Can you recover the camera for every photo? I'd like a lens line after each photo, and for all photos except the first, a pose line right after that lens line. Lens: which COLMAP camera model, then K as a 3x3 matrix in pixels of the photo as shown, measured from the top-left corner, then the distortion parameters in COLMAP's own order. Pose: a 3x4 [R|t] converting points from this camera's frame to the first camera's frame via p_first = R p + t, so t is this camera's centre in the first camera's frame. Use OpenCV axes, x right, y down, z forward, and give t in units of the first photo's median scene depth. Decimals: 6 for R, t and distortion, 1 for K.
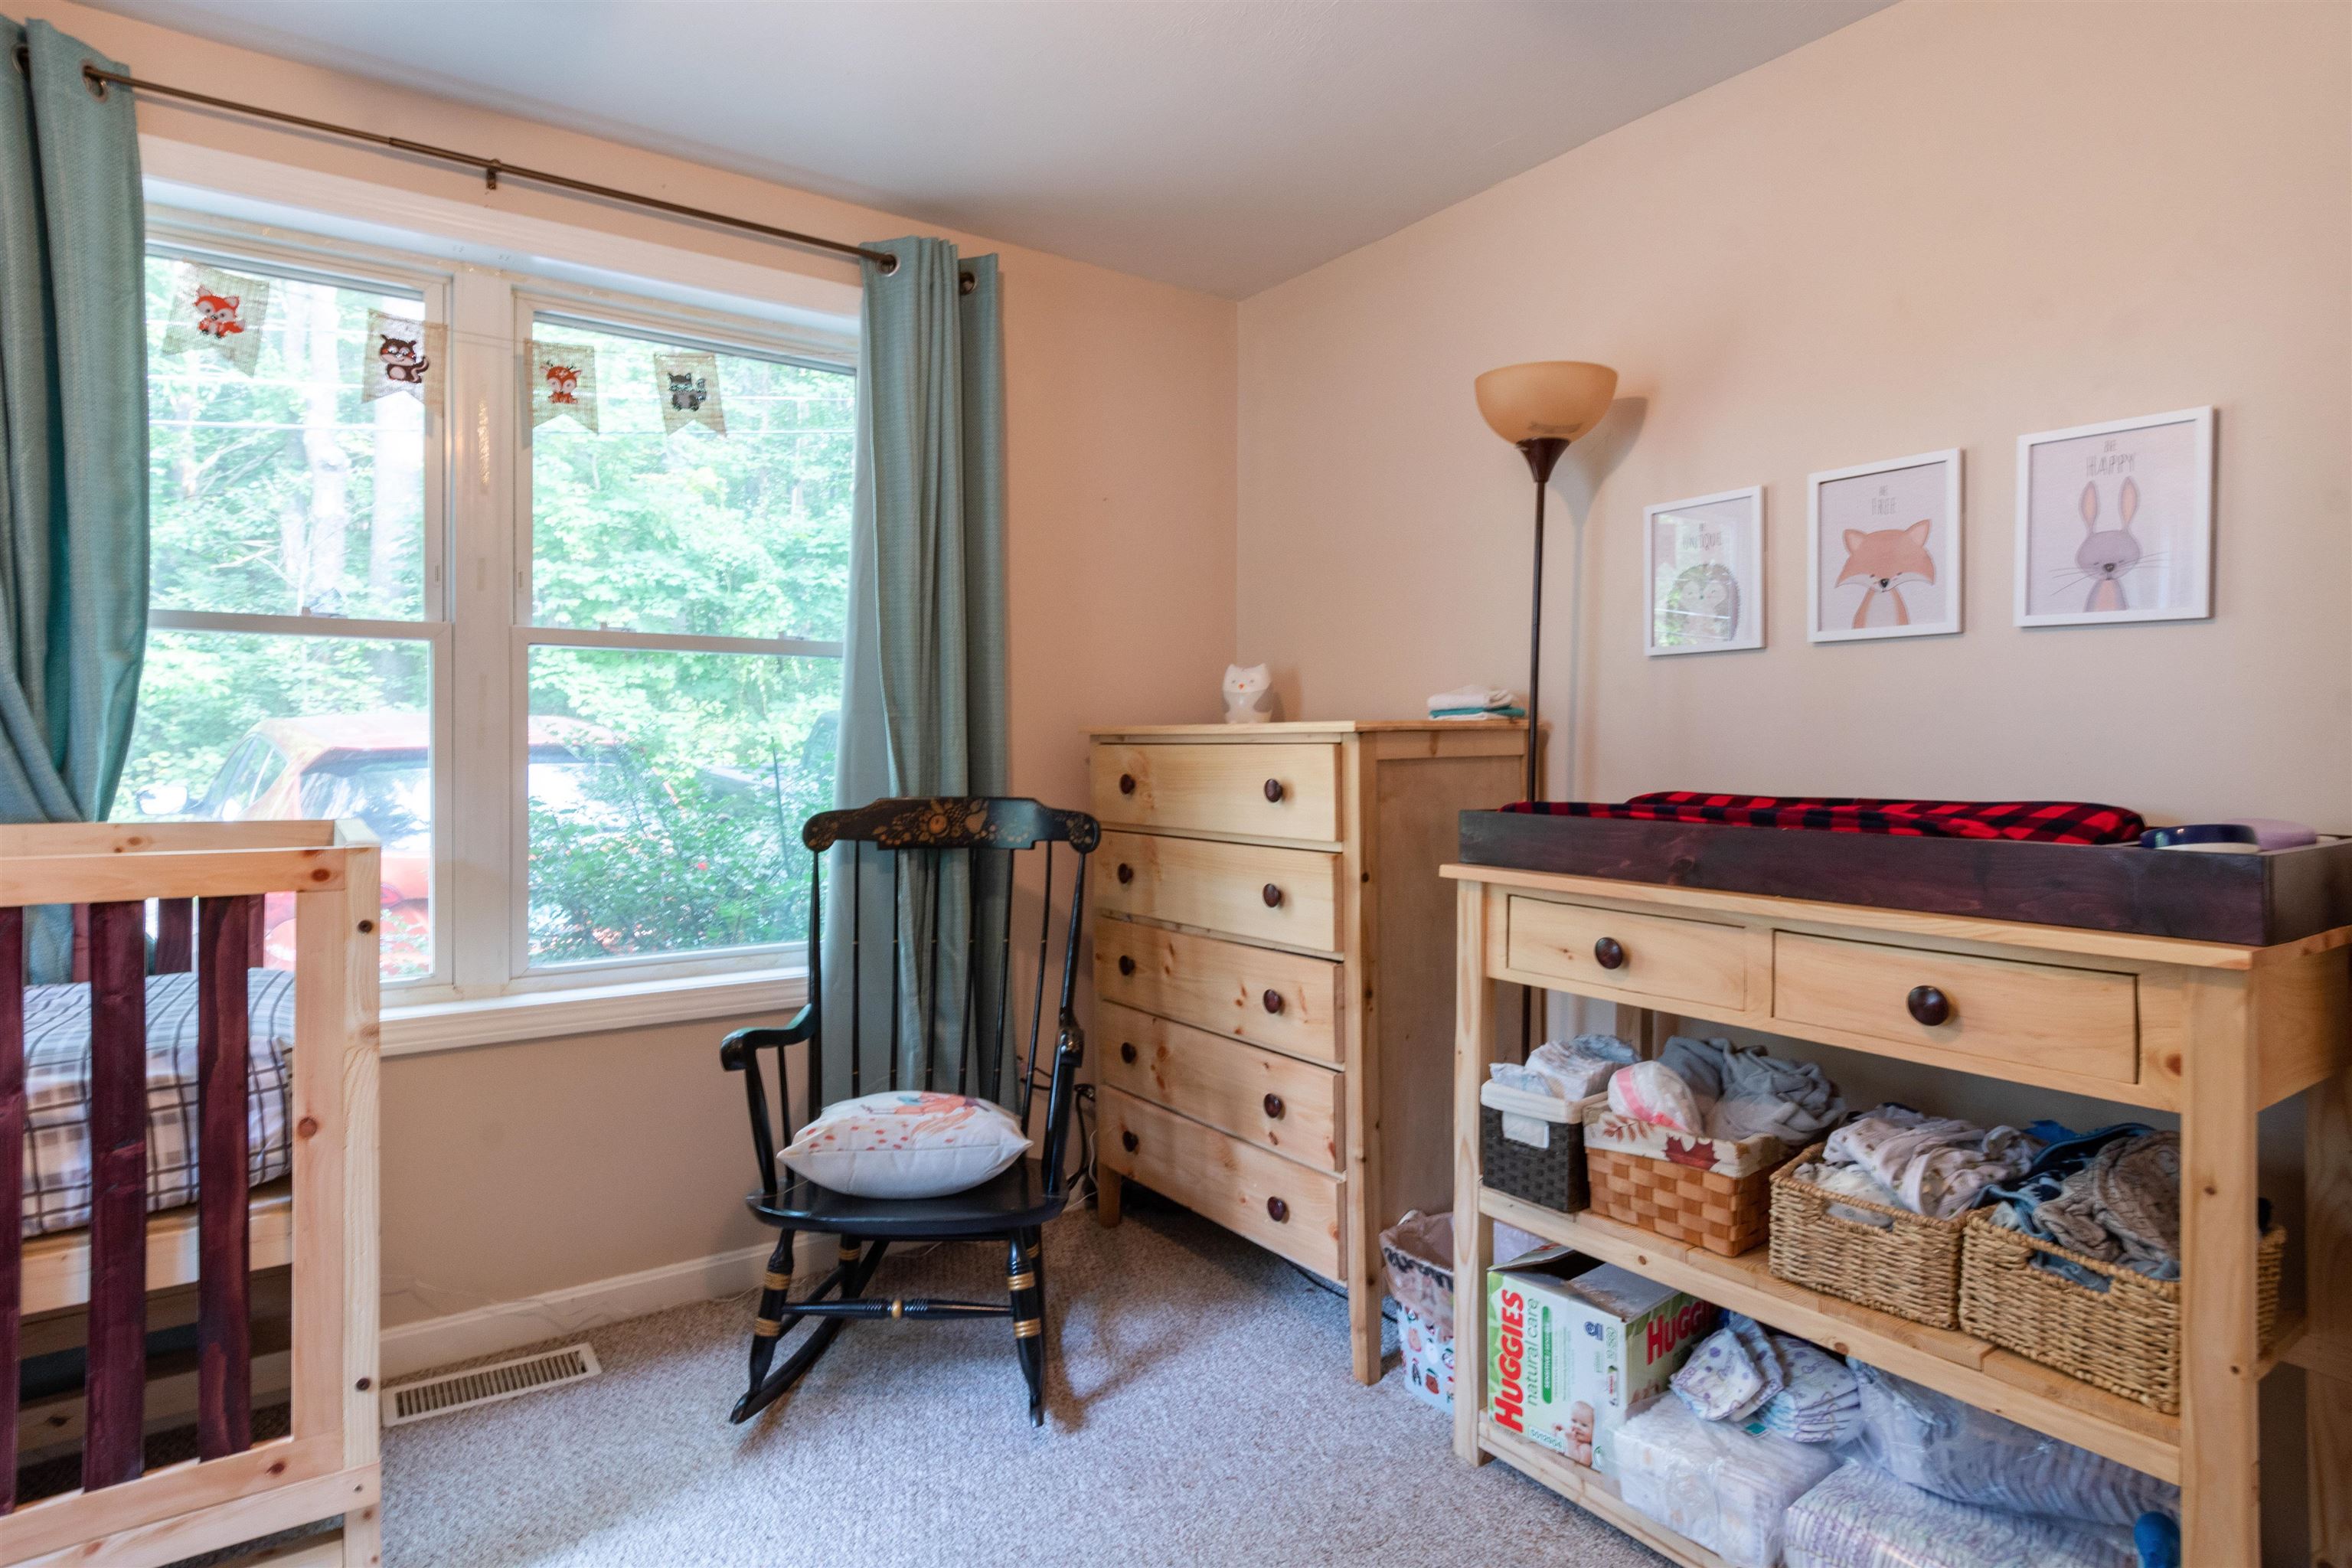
lens RADIAL K [[1232.4, 0, 1177.0], [0, 1232.4, 759.0], [0, 0, 1]] dist [-0.001243, -0.001612]
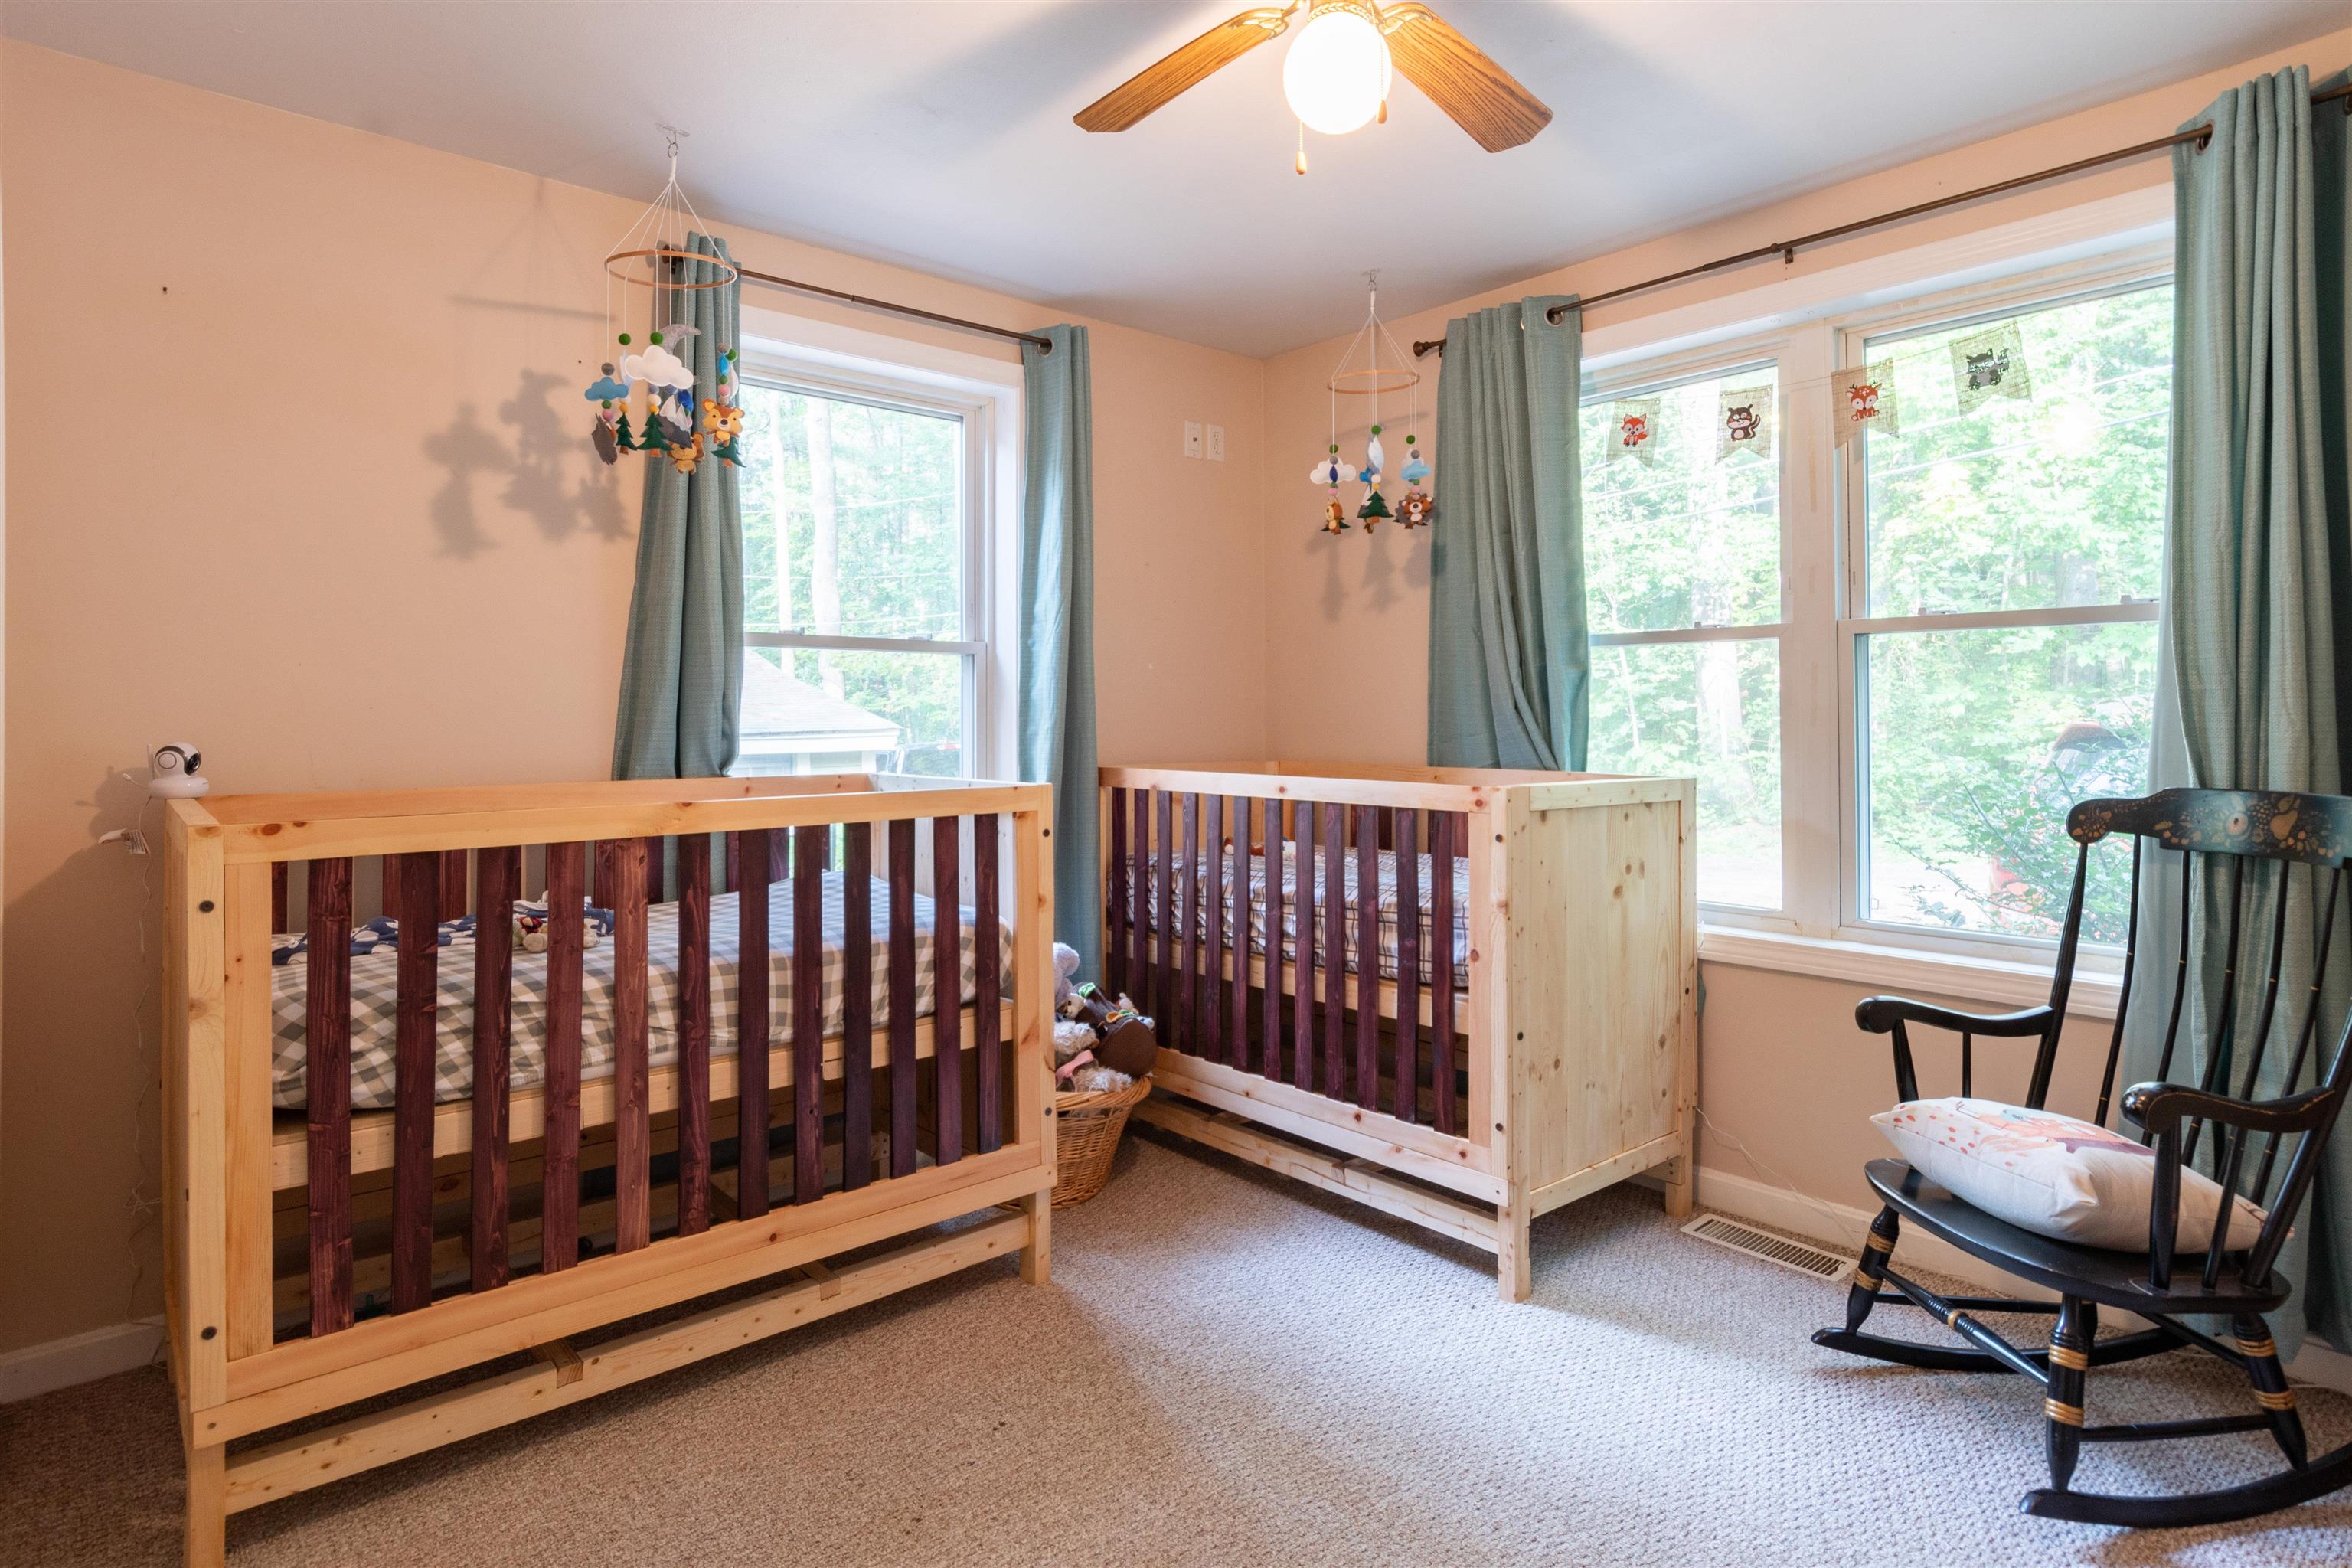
lens RADIAL K [[1276.1, 0, 1169.6], [0, 1276.1, 722.8], [0, 0, 1]] dist [-0.000791, -0.000503]
pose [[0.108967, 0.001041, -0.994045, 0.696412], [-0.009968, 0.999950, -0.000046, -0.006766], [0.993995, 0.009914, 0.108972, 0.295102]]
